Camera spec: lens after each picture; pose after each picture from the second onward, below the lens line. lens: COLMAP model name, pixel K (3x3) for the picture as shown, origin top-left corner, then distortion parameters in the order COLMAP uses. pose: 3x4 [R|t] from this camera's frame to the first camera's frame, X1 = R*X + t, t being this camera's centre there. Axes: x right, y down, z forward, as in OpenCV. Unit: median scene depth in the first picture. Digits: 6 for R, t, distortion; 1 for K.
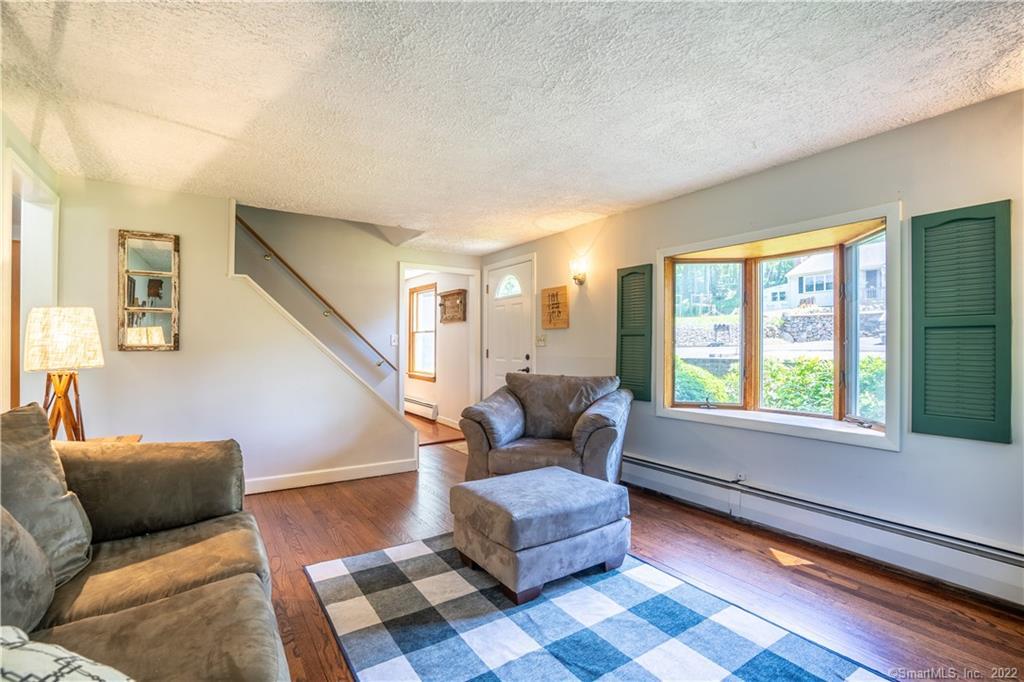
lens RADIAL K [[469.8, 0, 514.5], [0, 469.8, 346.2], [0, 0, 1]] dist [-0.053832, 0.016845]
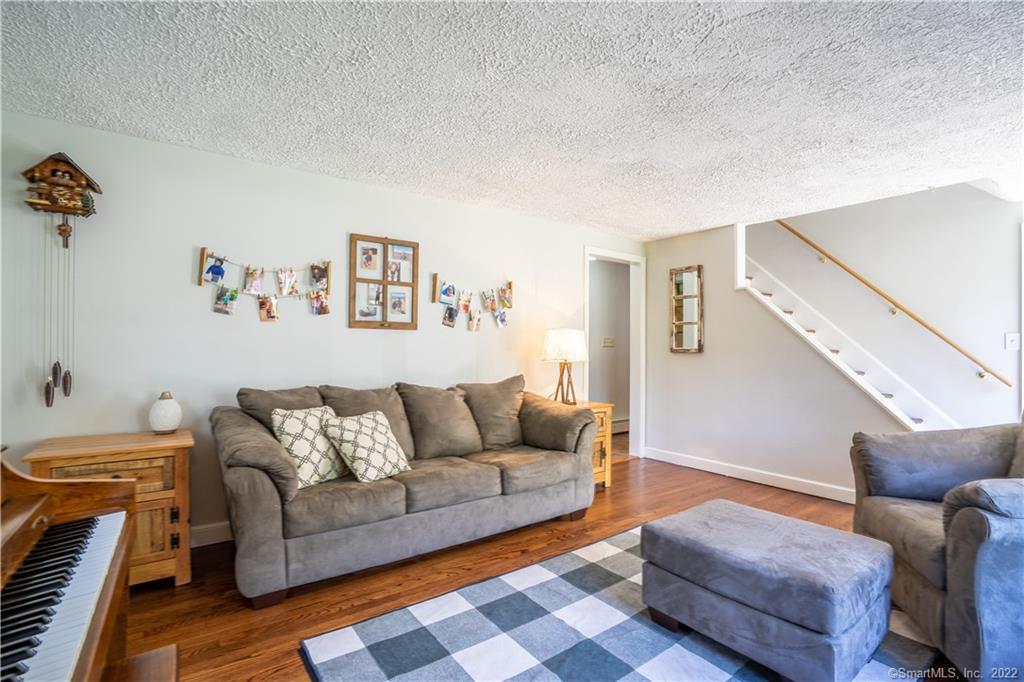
lens RADIAL K [[469.8, 0, 514.2], [0, 469.8, 343.7], [0, 0, 1]] dist [-0.053832, 0.016845]
pose [[0.039923, -0.012558, -0.999124, 0.896026], [0.000446, 0.999921, -0.012550, 0.000620], [0.999203, 0.000055, 0.039925, 0.640778]]
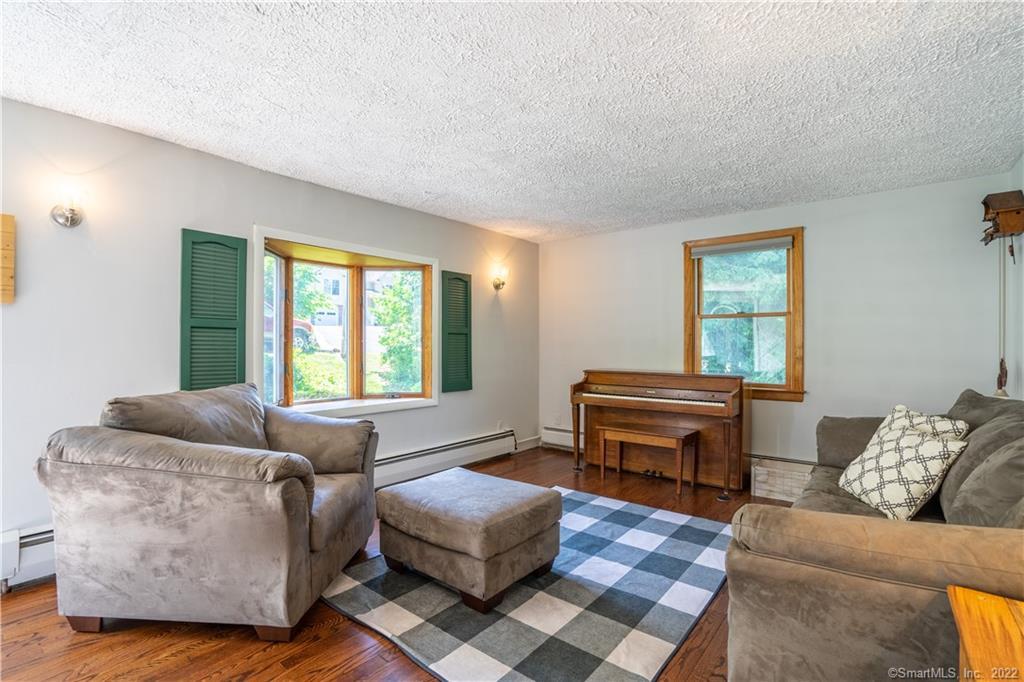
lens RADIAL K [[469.8, 0, 513.4], [0, 469.8, 345.4], [0, 0, 1]] dist [-0.053832, 0.016845]
pose [[-0.294823, -0.002340, 0.955549, -1.009538], [-0.005386, 0.999985, 0.000787, 0.001506], [-0.955537, -0.004915, -0.294831, 1.355986]]
